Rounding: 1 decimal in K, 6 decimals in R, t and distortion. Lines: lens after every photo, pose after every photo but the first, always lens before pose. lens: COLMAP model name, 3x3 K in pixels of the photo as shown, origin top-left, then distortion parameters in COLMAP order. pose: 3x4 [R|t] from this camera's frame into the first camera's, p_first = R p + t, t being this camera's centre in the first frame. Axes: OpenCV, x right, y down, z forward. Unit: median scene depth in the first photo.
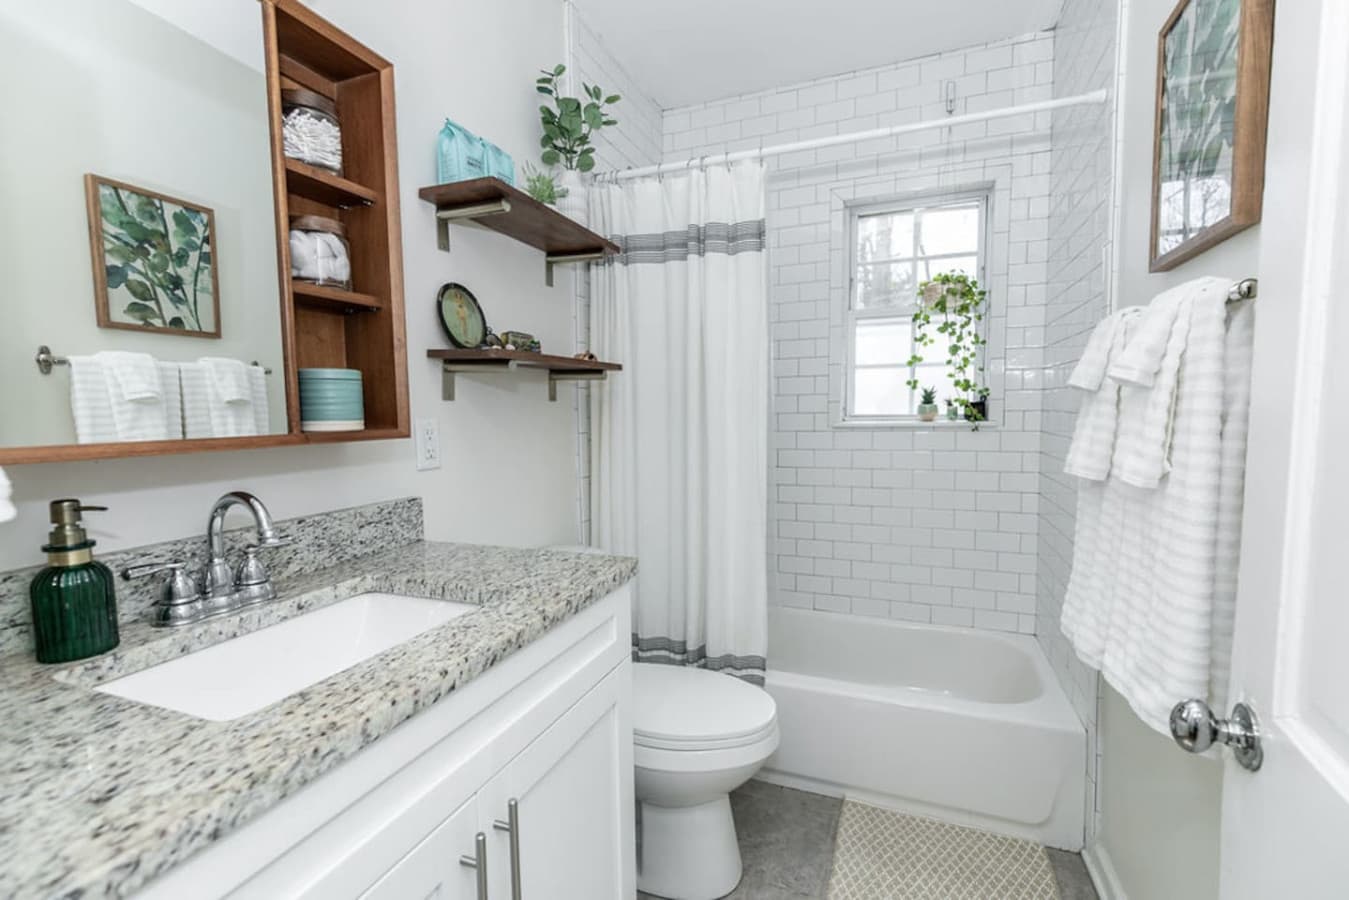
lens RADIAL K [[614.8, 0, 673.4], [0, 614.8, 454.2], [0, 0, 1]] dist [0.003411, -0.000277]
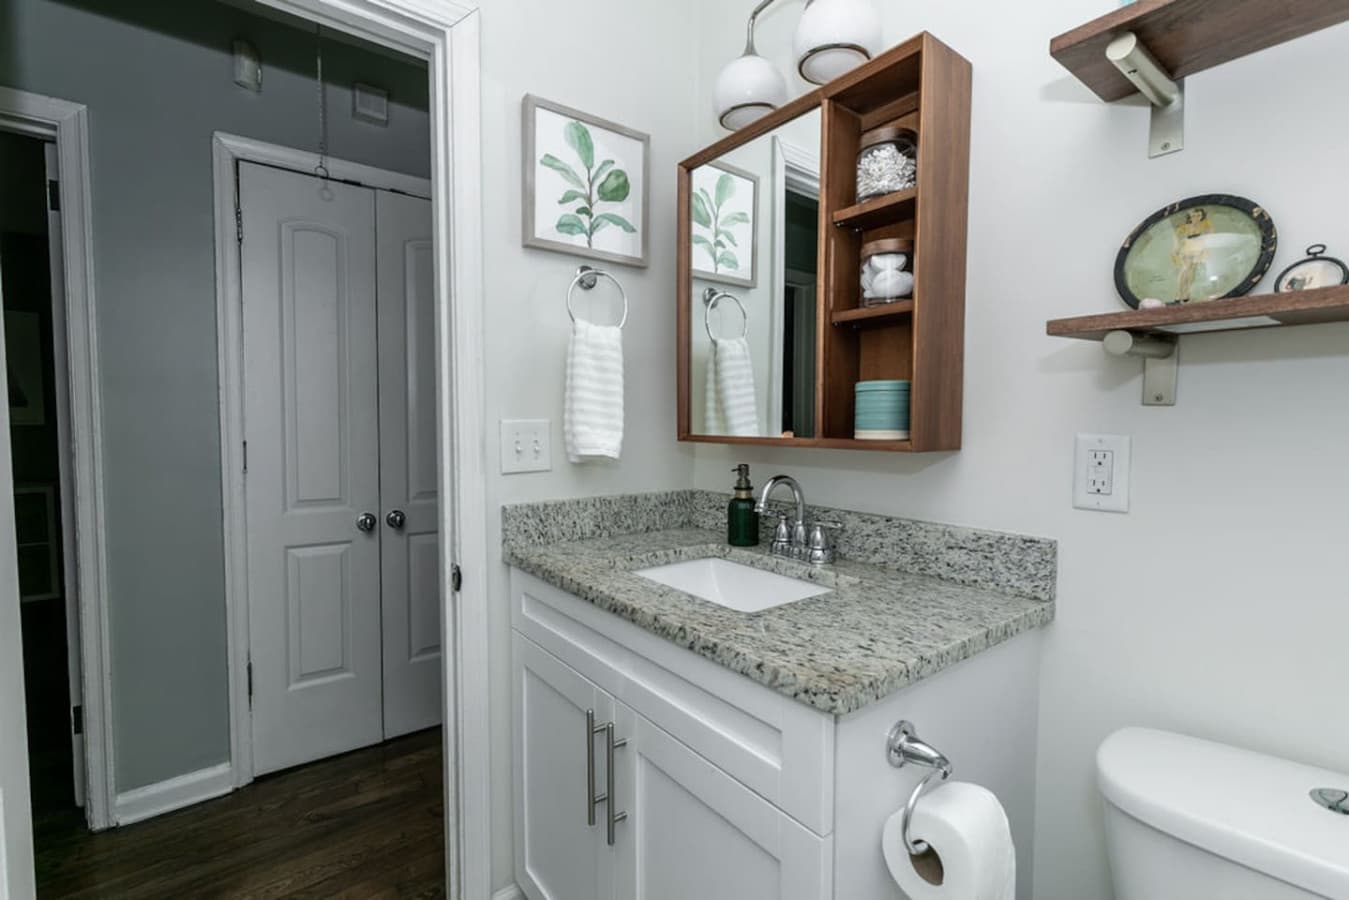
lens RADIAL K [[614.8, 0, 673.4], [0, 614.8, 454.2], [0, 0, 1]] dist [0.003411, -0.000277]
pose [[-0.530224, 0.064735, -0.845383, 0.529166], [-0.052675, 0.992640, 0.109049, -0.109178], [0.846220, 0.102351, -0.522911, 1.247687]]
